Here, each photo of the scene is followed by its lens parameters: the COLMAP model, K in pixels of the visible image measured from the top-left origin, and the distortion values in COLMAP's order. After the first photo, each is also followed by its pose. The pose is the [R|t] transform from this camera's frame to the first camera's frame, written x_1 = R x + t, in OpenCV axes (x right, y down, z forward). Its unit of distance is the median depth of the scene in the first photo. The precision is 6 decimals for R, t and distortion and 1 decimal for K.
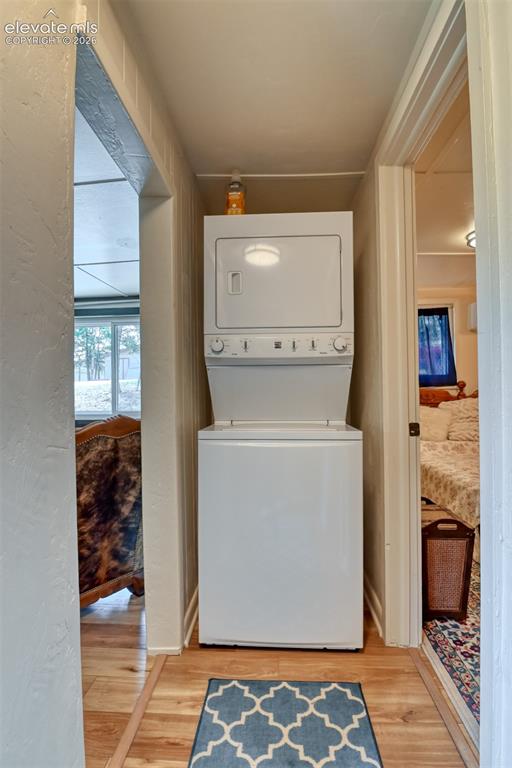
lens RADIAL K [[387.0, 0, 259.3], [0, 387.0, 387.3], [0, 0, 1]] dist [-0.019862, -0.005707]
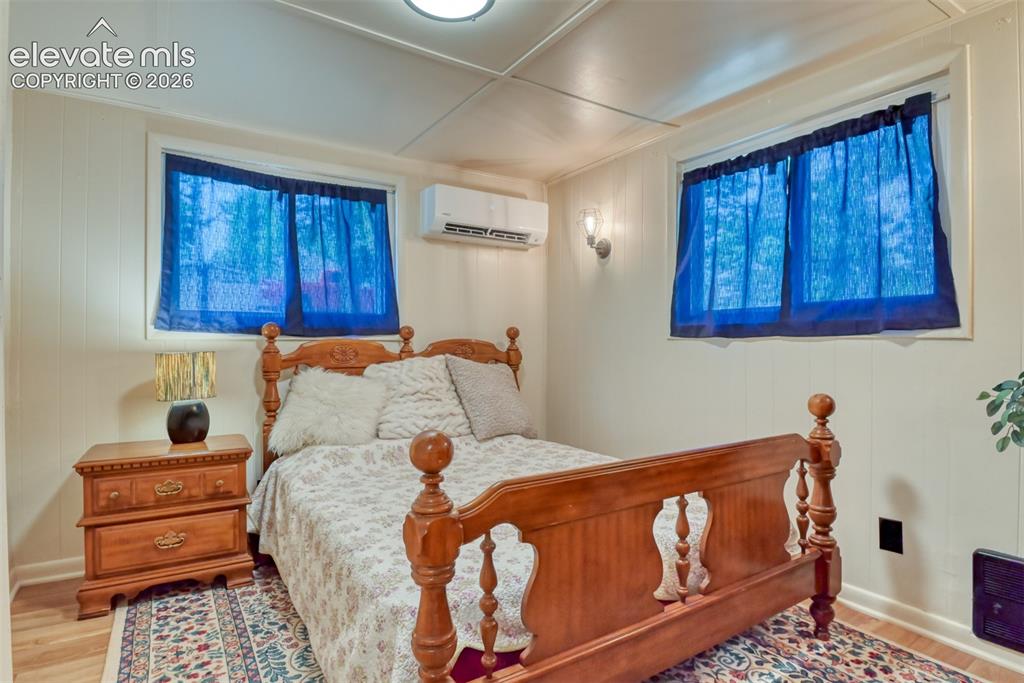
lens RADIAL K [[516.0, 0, 507.8], [0, 516.0, 346.2], [0, 0, 1]] dist [-0.019862, -0.005707]
pose [[0.809308, 0.010920, 0.587283, 0.211589], [-0.013055, 0.999915, -0.000601, 0.010760], [-0.587239, -0.007181, 0.809382, 0.319532]]
